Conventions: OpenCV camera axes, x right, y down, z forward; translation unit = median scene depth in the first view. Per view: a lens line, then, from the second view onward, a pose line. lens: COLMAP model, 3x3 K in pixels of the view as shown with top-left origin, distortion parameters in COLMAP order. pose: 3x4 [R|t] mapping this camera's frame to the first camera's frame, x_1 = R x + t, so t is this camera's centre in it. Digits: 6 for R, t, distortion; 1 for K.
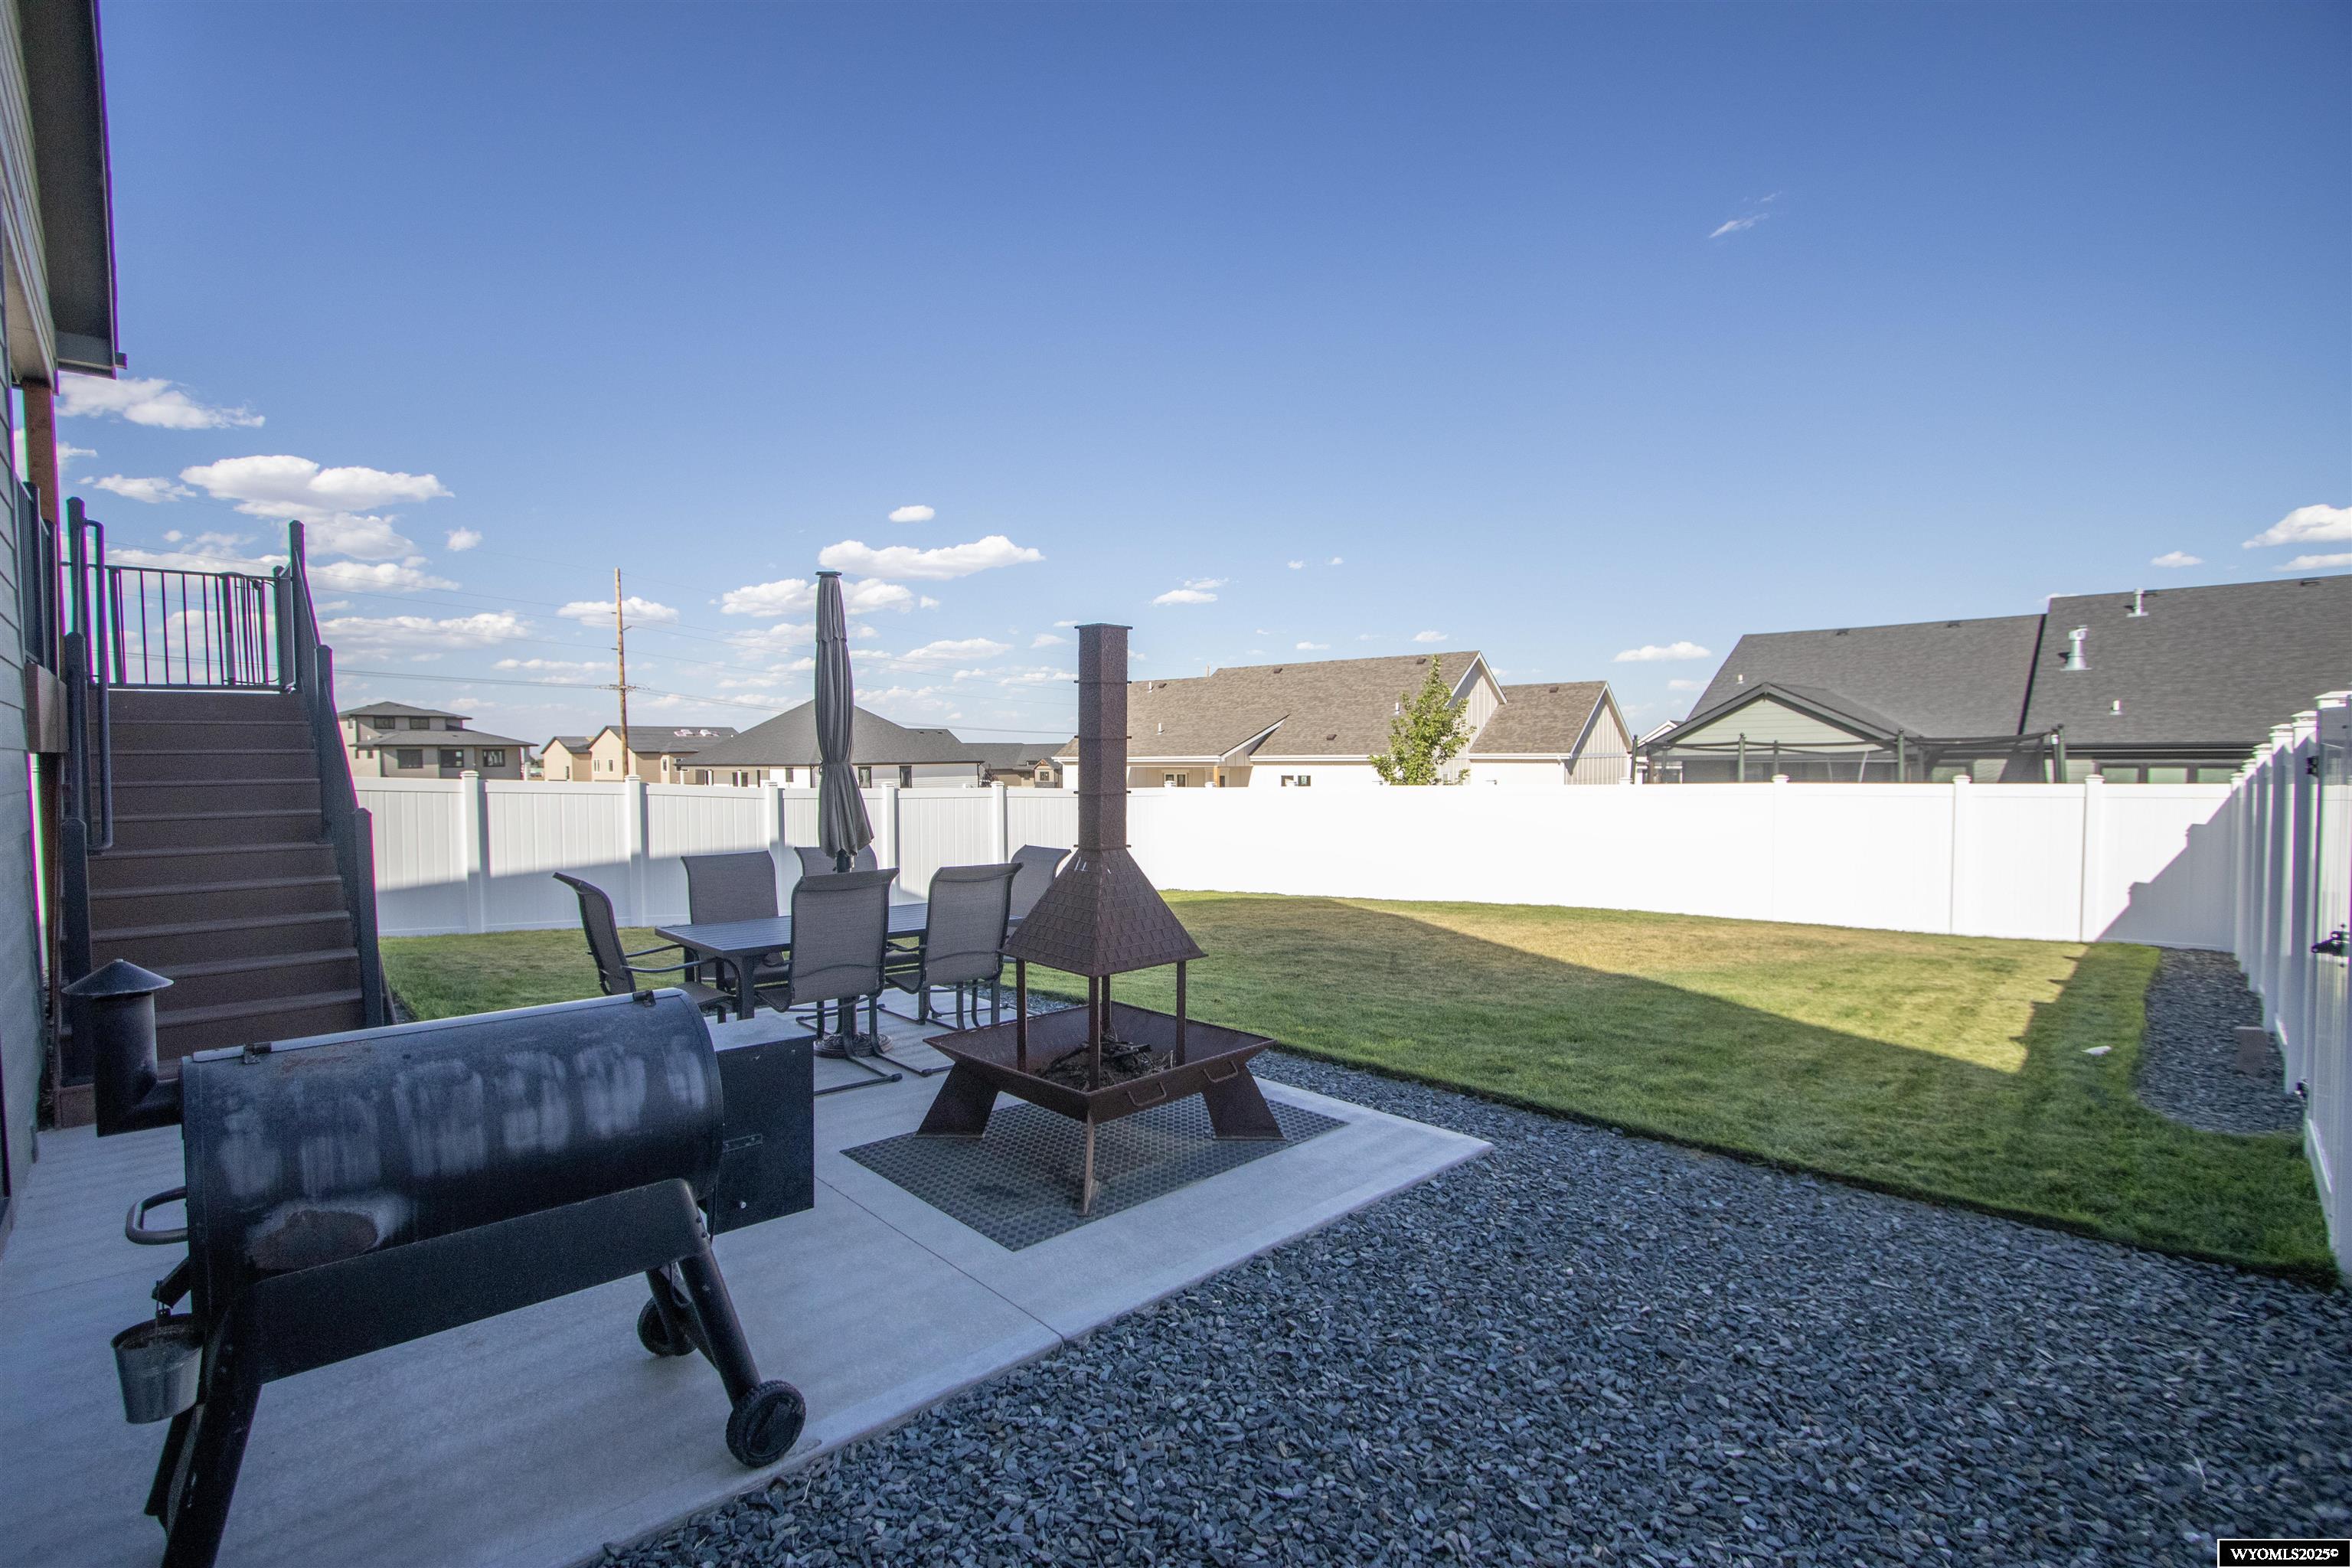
lens RADIAL K [[1079.5, 0, 1155.5], [0, 1079.5, 799.8], [0, 0, 1]] dist [-0.002422, -0.000574]
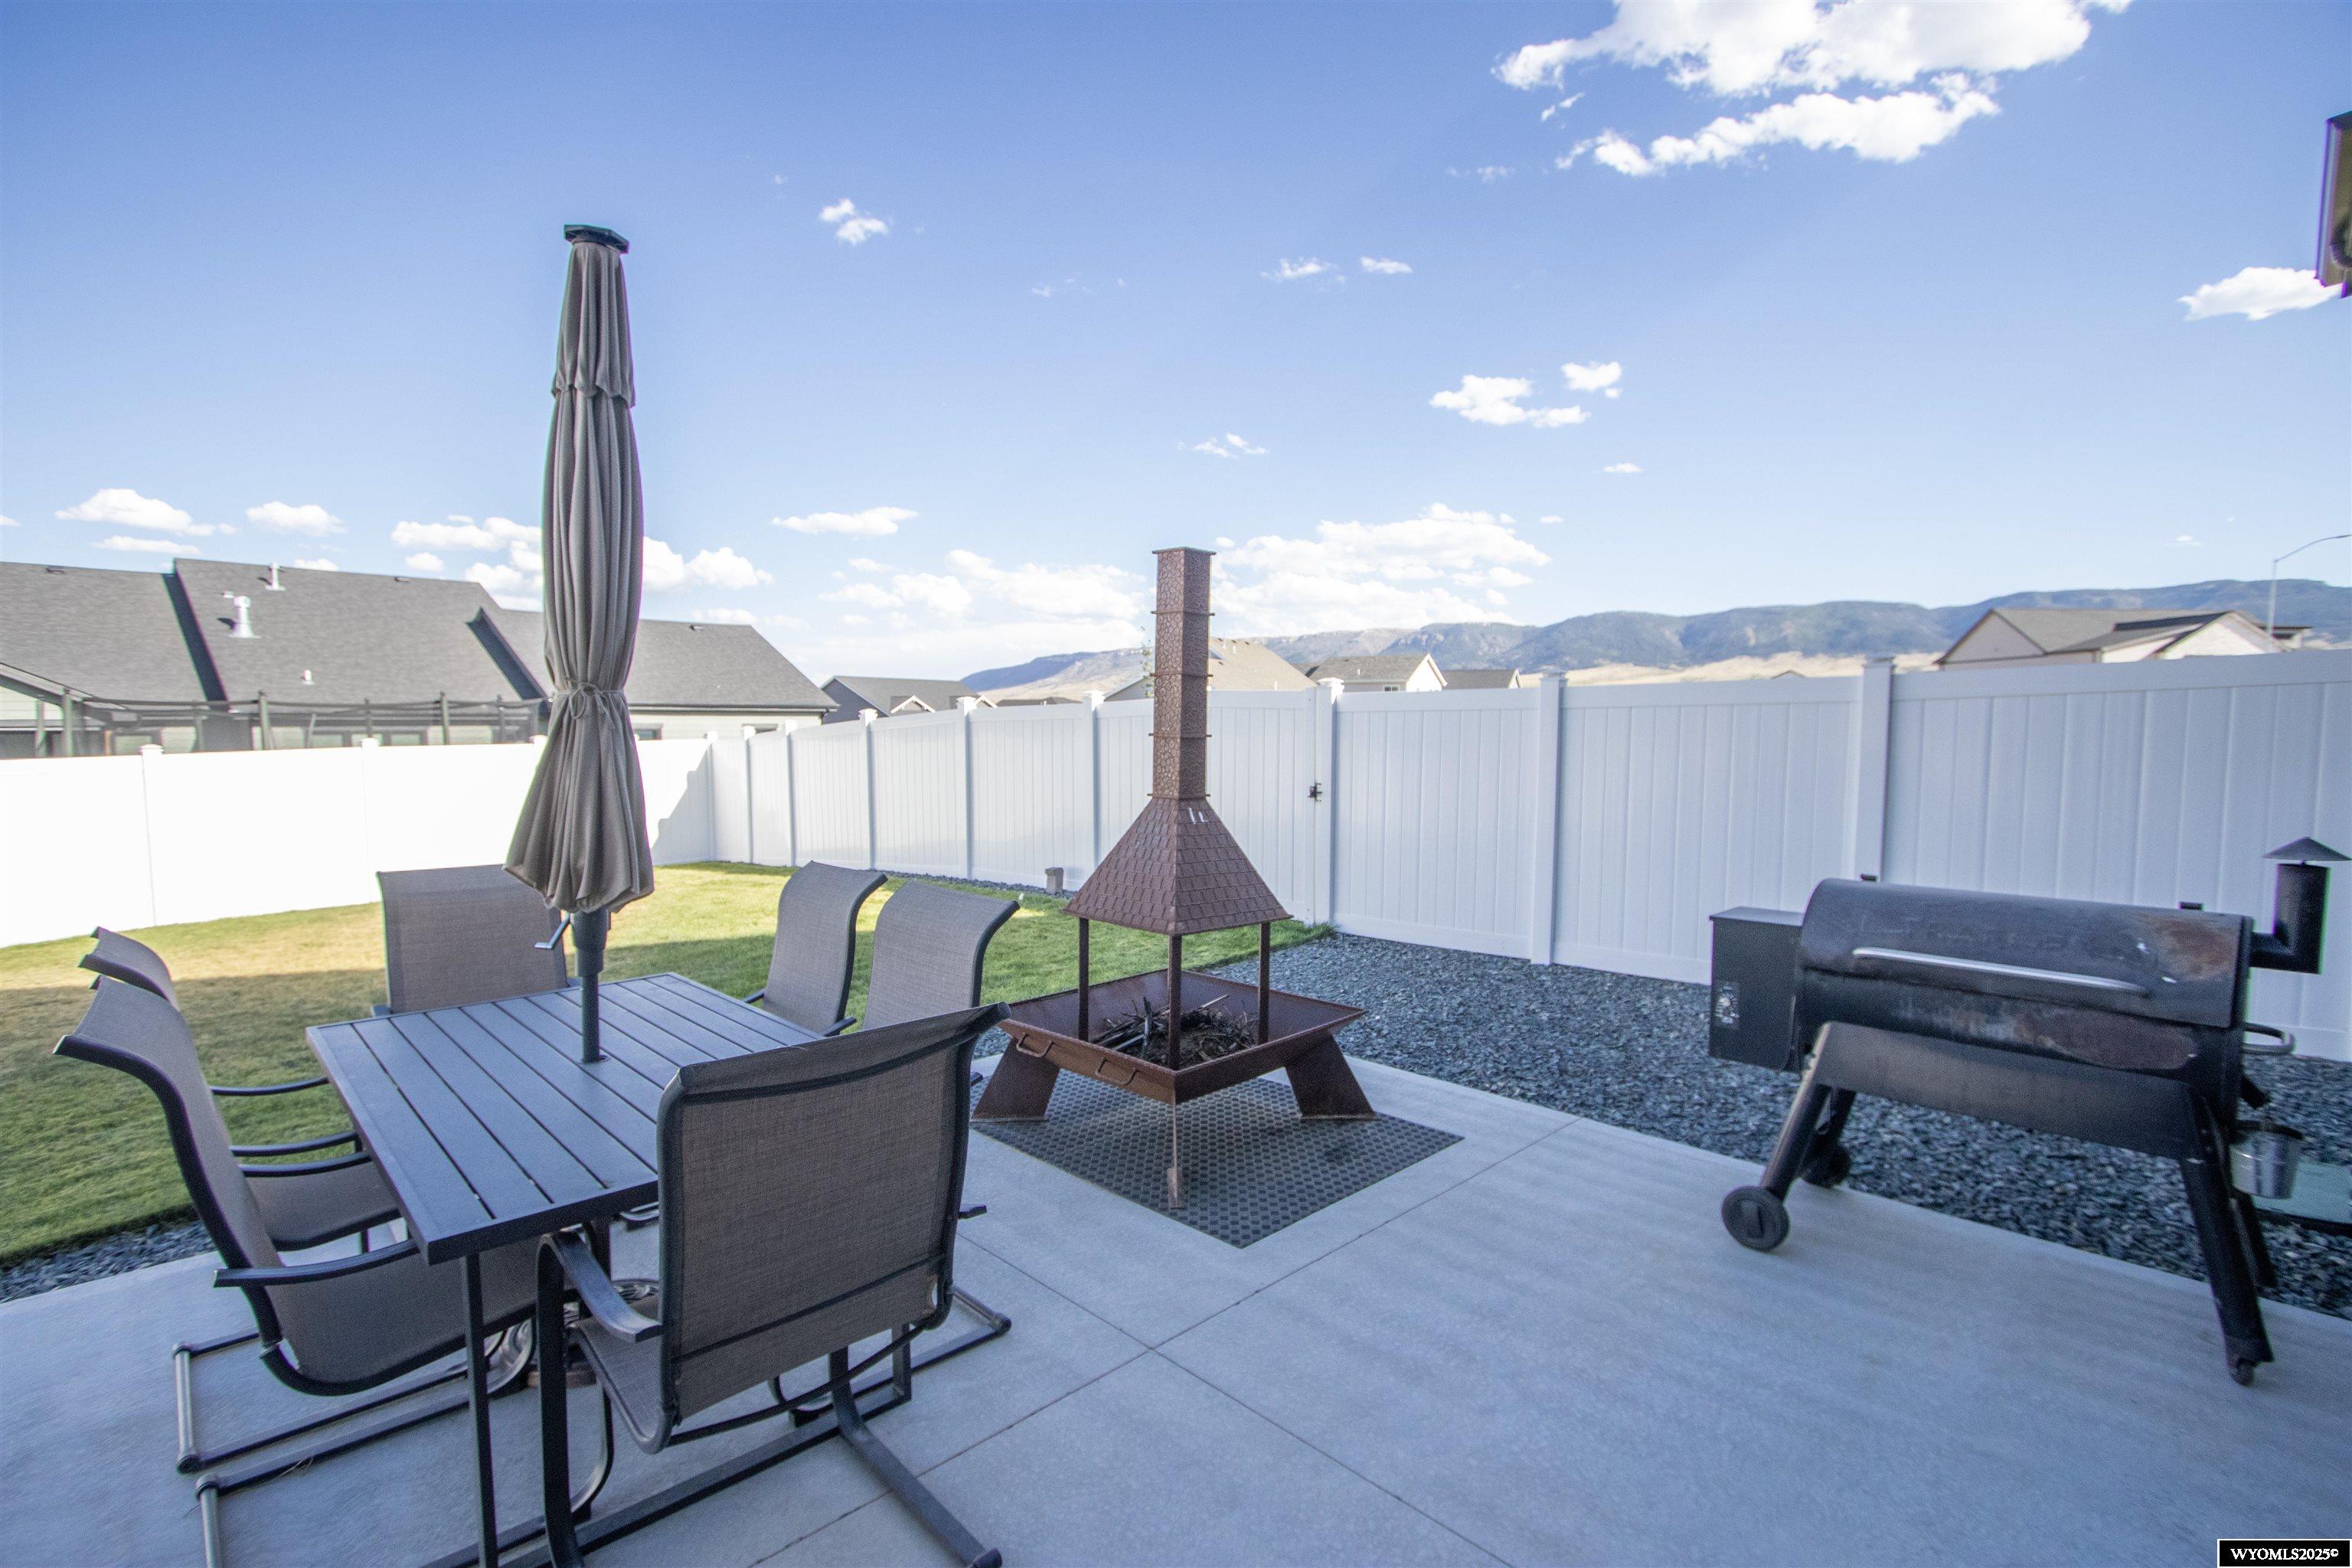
lens RADIAL K [[1079.5, 0, 1155.5], [0, 1079.5, 799.8], [0, 0, 1]] dist [-0.002422, -0.000574]
pose [[-0.007628, -0.069159, 0.997576, -0.172727], [0.043077, 0.996657, 0.069425, -0.003756], [-0.999043, 0.043502, -0.004623, 0.183642]]
